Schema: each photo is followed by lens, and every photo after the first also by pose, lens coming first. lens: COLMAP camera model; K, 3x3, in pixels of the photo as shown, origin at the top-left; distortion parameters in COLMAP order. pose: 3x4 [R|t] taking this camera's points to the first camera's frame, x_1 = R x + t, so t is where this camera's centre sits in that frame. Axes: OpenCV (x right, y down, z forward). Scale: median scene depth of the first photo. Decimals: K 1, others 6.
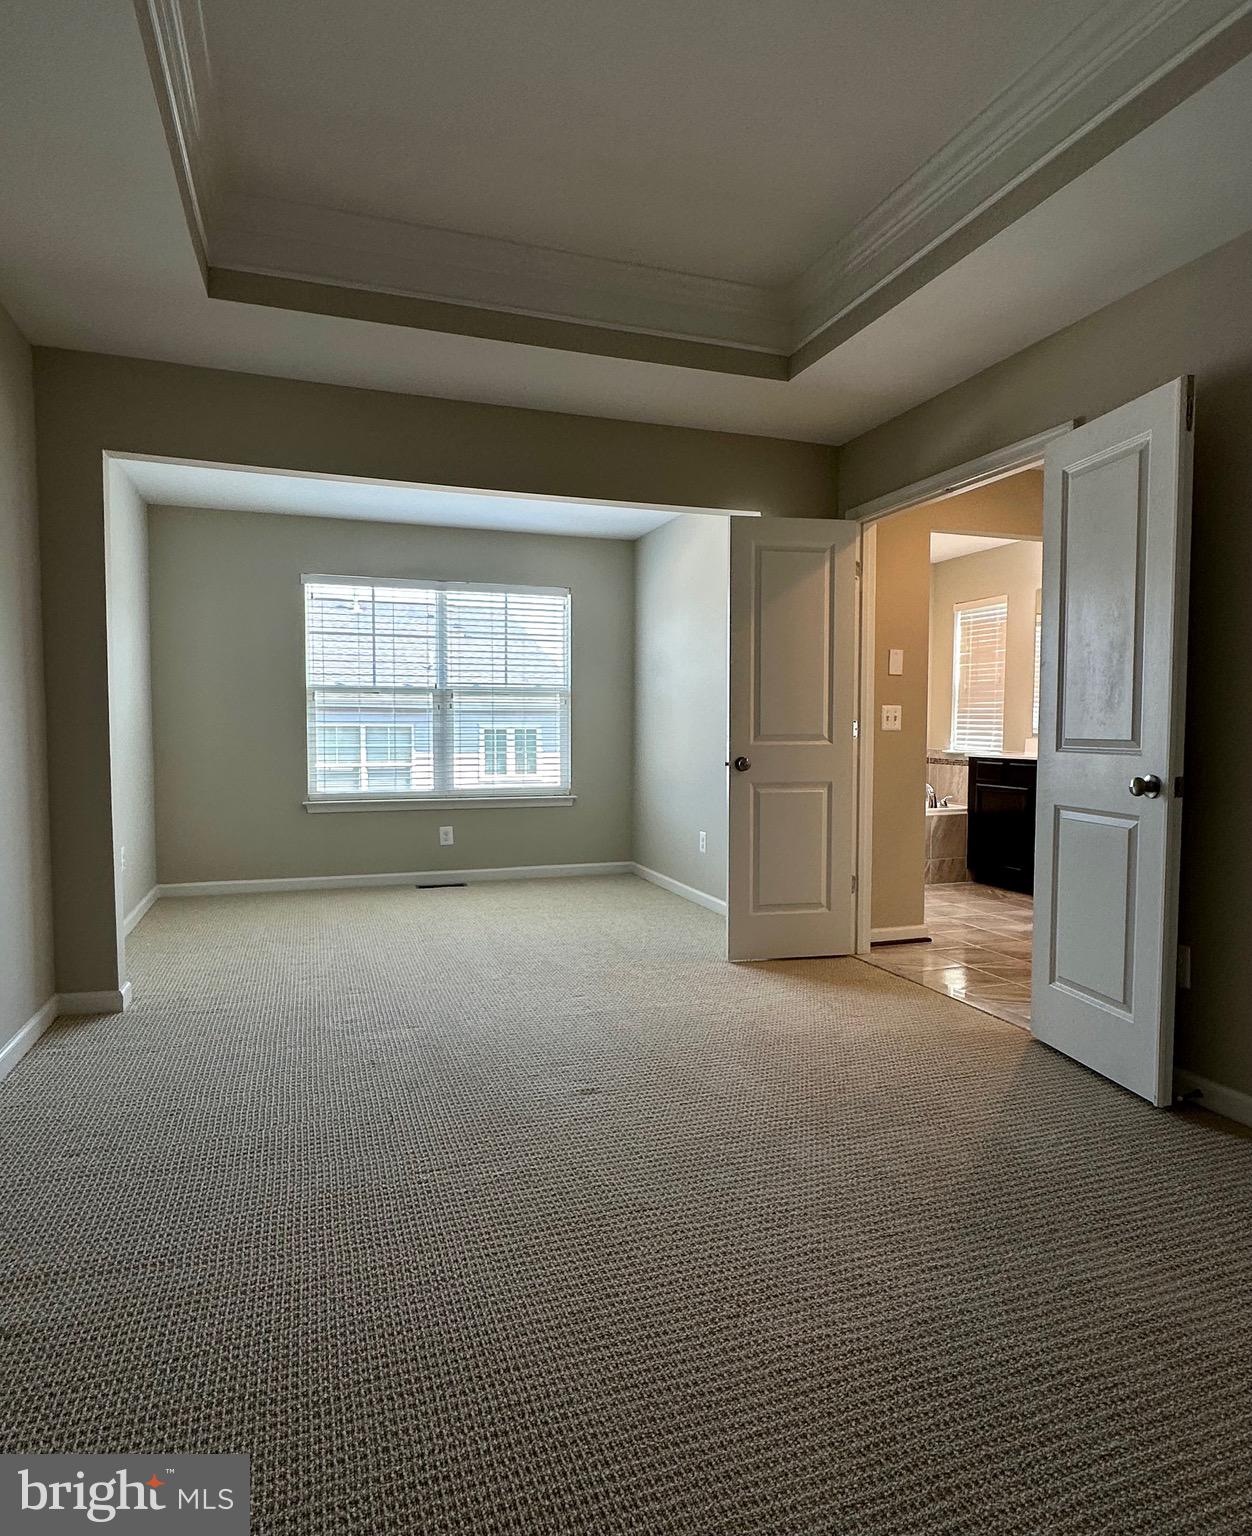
lens RADIAL K [[886.3, 0, 626.0], [0, 886.3, 768.0], [0, 0, 1]] dist [-0.000048, -0.001942]
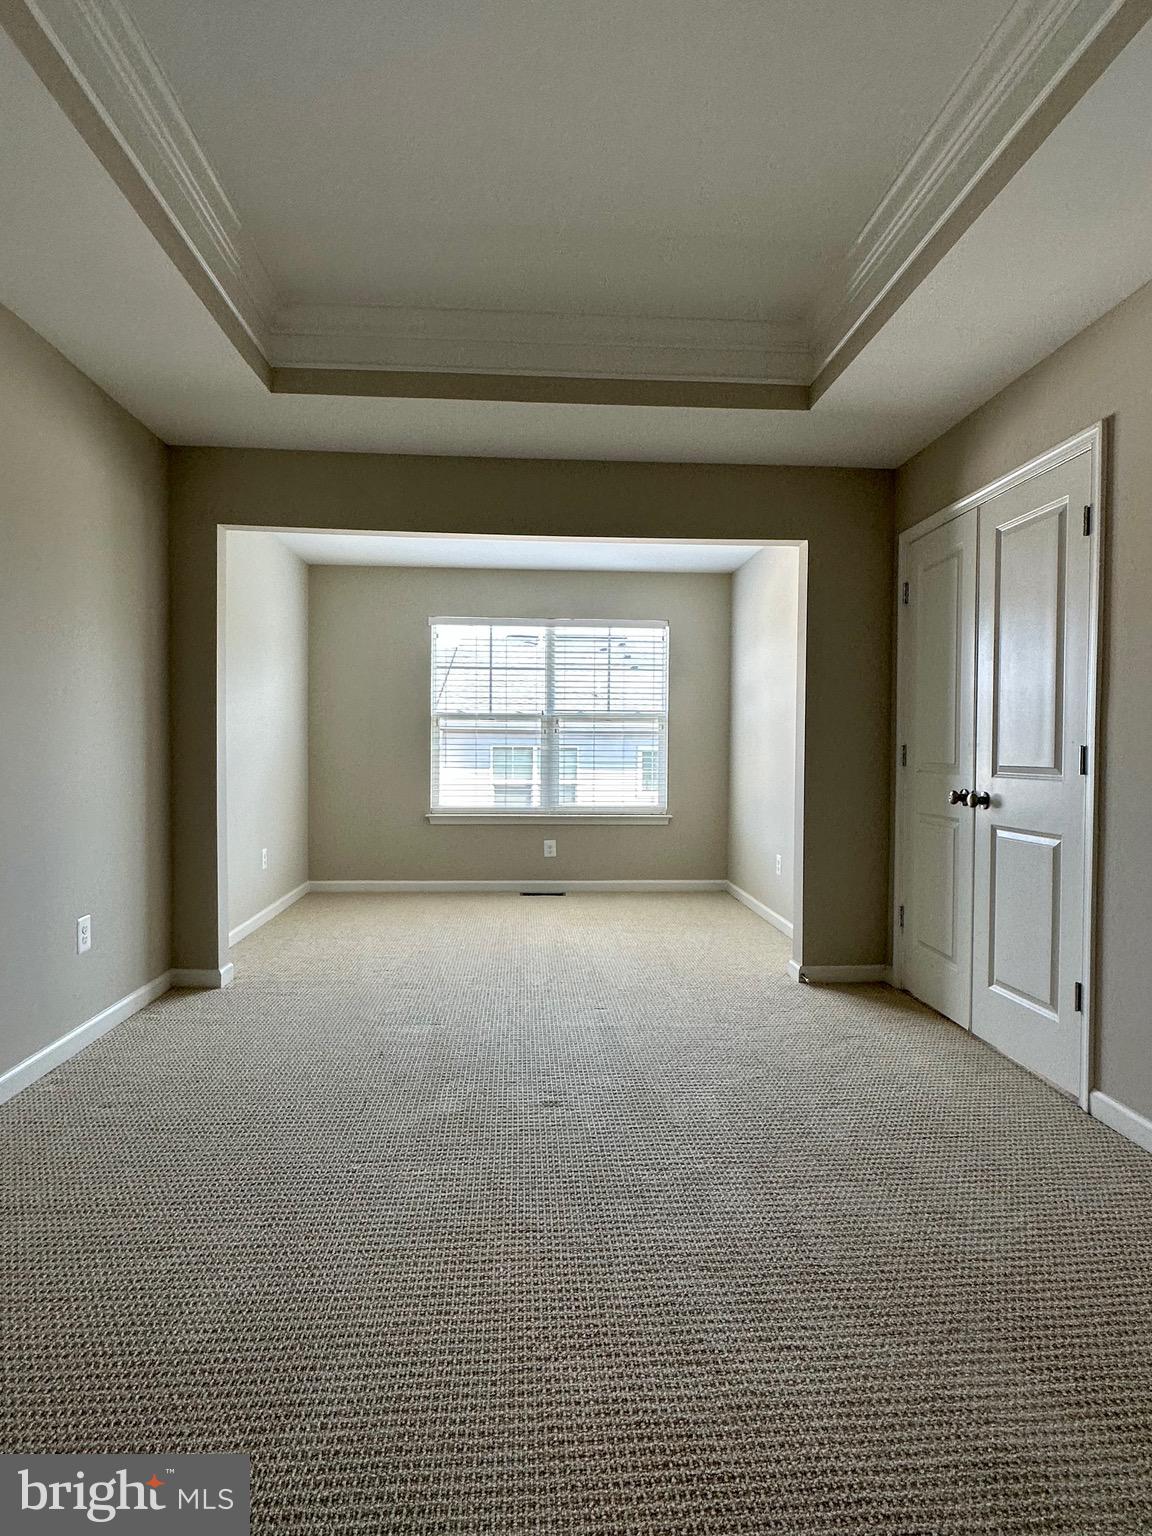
lens RADIAL K [[813.5, 0, 576.0], [0, 813.5, 768.0], [0, 0, 1]] dist [-0.002592, 0.000733]
pose [[0.964089, 0.012112, -0.265302, 0.165275], [-0.017444, 0.999690, -0.017752, -0.010811], [0.265005, 0.021743, 0.964002, 0.050907]]
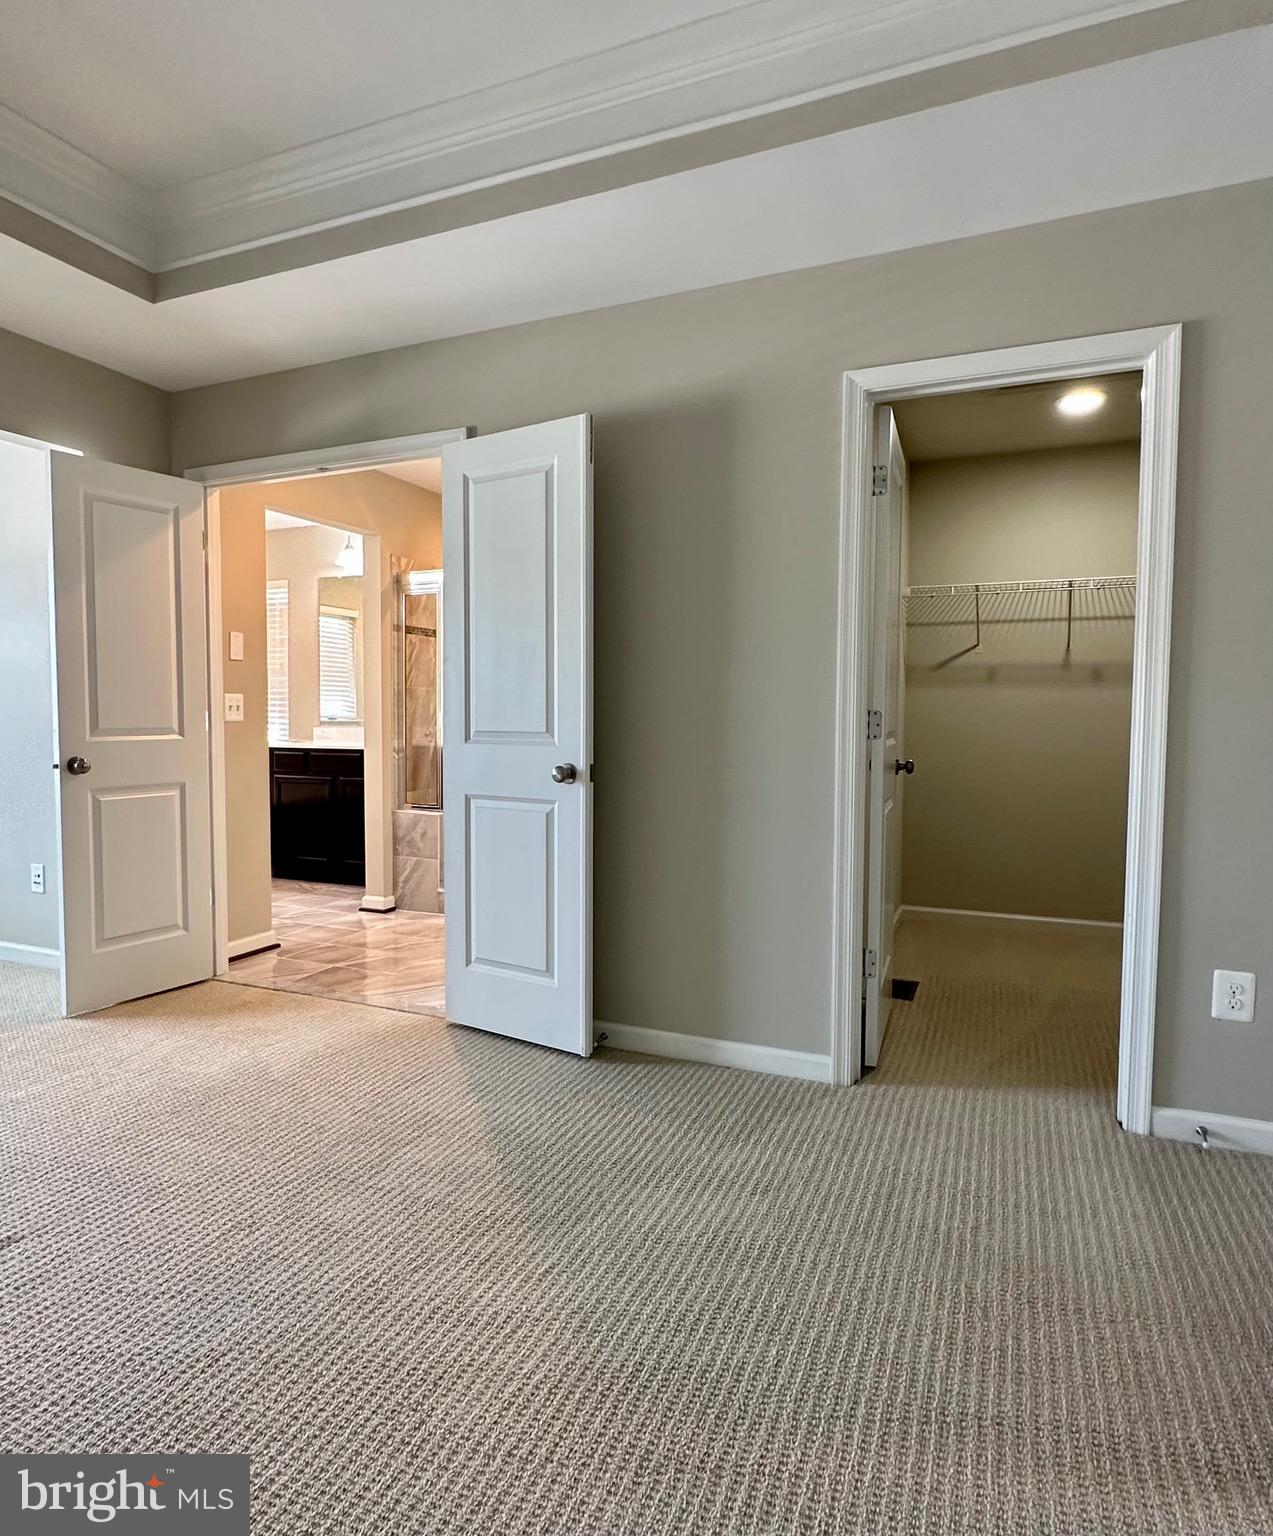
lens RADIAL K [[936.0, 0, 561.3], [0, 936.0, 754.1], [0, 0, 1]] dist [-0.004202, 0.000857]
pose [[0.711571, -0.030232, 0.701963, -0.166074], [0.031105, 0.999450, 0.011512, -0.012267], [-0.701925, 0.013643, 0.712120, 0.110255]]
